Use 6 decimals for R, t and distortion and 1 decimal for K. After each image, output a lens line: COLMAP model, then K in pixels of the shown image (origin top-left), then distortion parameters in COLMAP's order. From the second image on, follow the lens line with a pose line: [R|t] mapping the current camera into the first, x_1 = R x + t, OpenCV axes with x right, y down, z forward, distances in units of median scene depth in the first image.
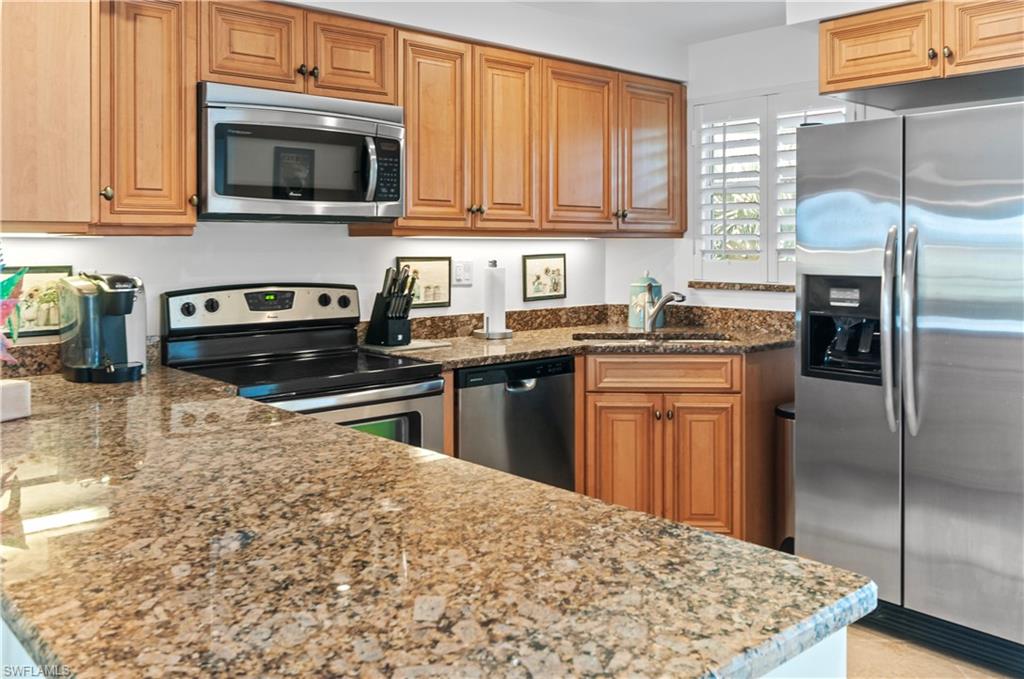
lens RADIAL K [[877.6, 0, 515.0], [0, 877.6, 243.6], [0, 0, 1]] dist [0.004013, 0.002375]
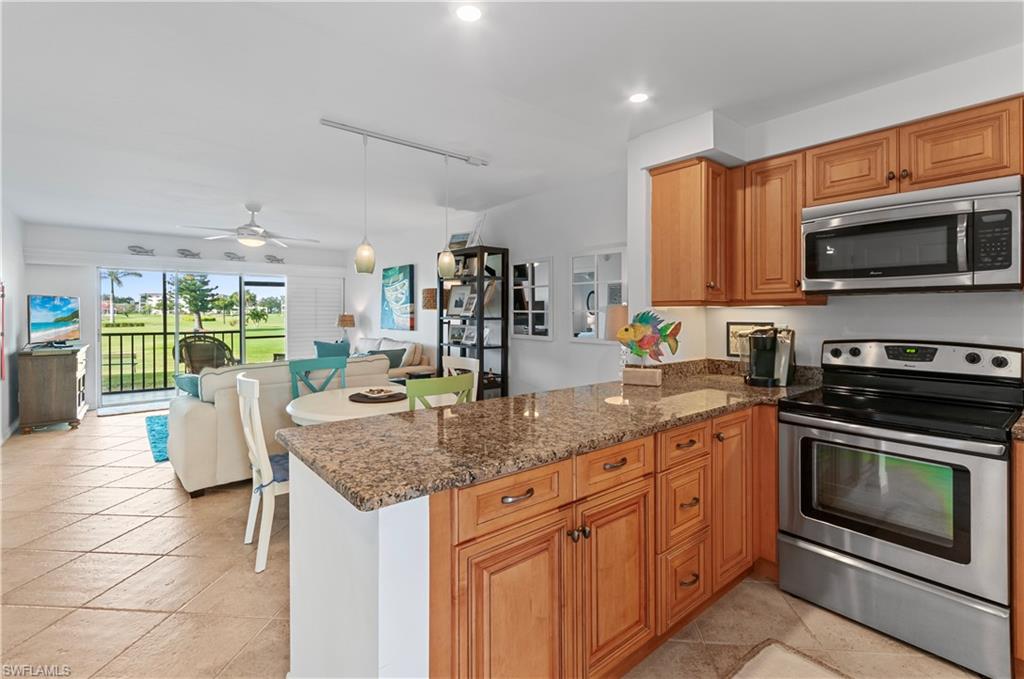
lens RADIAL K [[476.6, 0, 525.8], [0, 476.6, 312.5], [0, 0, 1]] dist [0.003984, 0.000022]
pose [[-0.036575, 0.001535, -0.999330, 0.407863], [0.003448, 0.999993, 0.001410, 0.001050], [0.999325, -0.003394, -0.036580, 0.406467]]
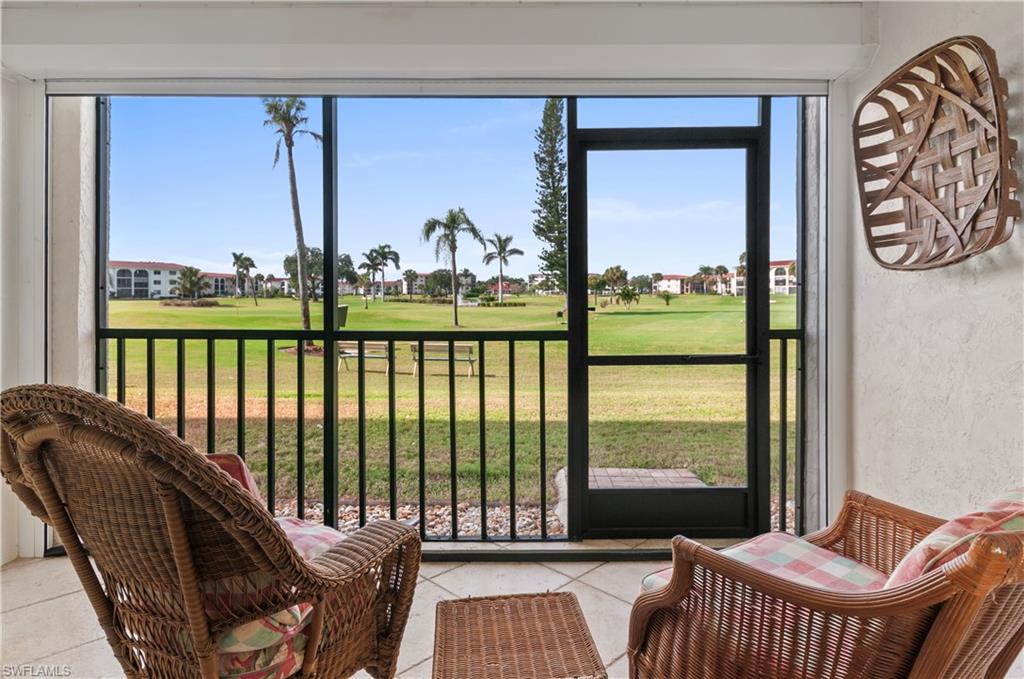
lens RADIAL K [[571.3, 0, 516.8], [0, 571.3, 292.3], [0, 0, 1]] dist [-0.003805, -0.000220]
pose [[-0.675675, -0.001335, -0.737199, -1.536032], [0.000768, 0.999997, -0.002514, 0.048750], [0.737200, -0.002265, -0.675671, -0.788675]]
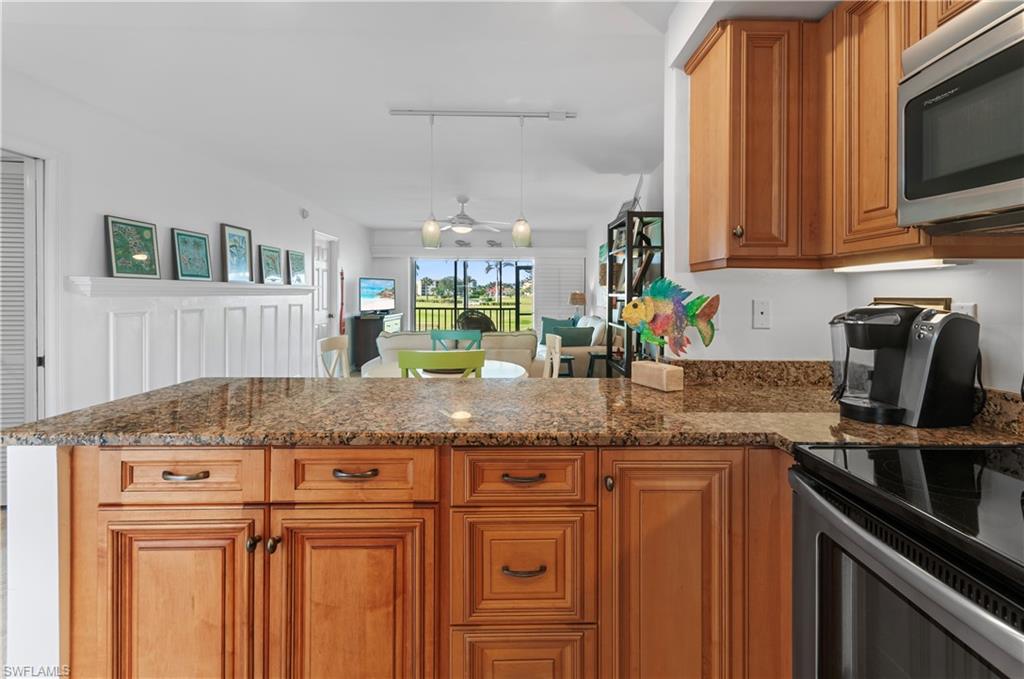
lens RADIAL K [[476.4, 0, 518.0], [0, 476.4, 294.2], [0, 0, 1]] dist [0.002064, 0.000514]
pose [[-0.662102, -0.002439, -0.749410, 0.133514], [-0.001481, 0.999997, -0.001946, 0.018017], [0.749412, -0.000179, -0.662103, 0.781310]]
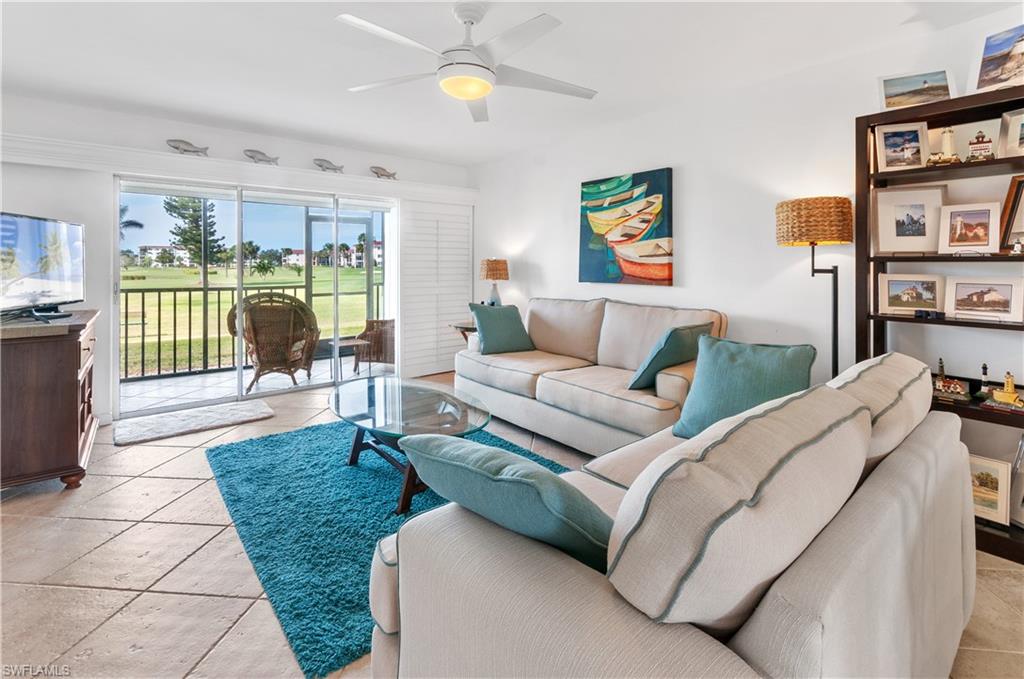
lens RADIAL K [[479.1, 0, 519.3], [0, 479.1, 268.6], [0, 0, 1]] dist [0.003799, 0.000099]
pose [[-0.045016, 0.007226, -0.998960, -0.338873], [0.002856, 0.999971, 0.007104, 0.025045], [0.998982, -0.002534, -0.045035, -0.351847]]
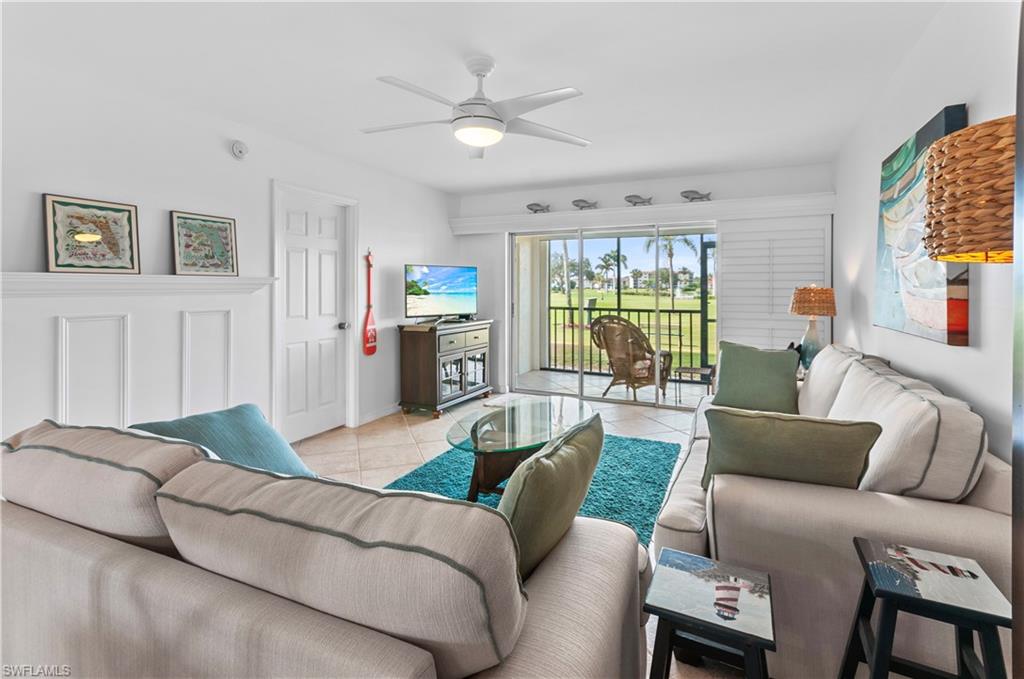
lens RADIAL K [[469.7, 0, 509.7], [0, 469.7, 286.1], [0, 0, 1]] dist [0.002463, 0.000121]
pose [[-0.927666, 0.000433, -0.373410, -0.748346], [0.001953, 0.999991, -0.003694, 0.009124], [0.373405, -0.004156, -0.927659, 0.194264]]
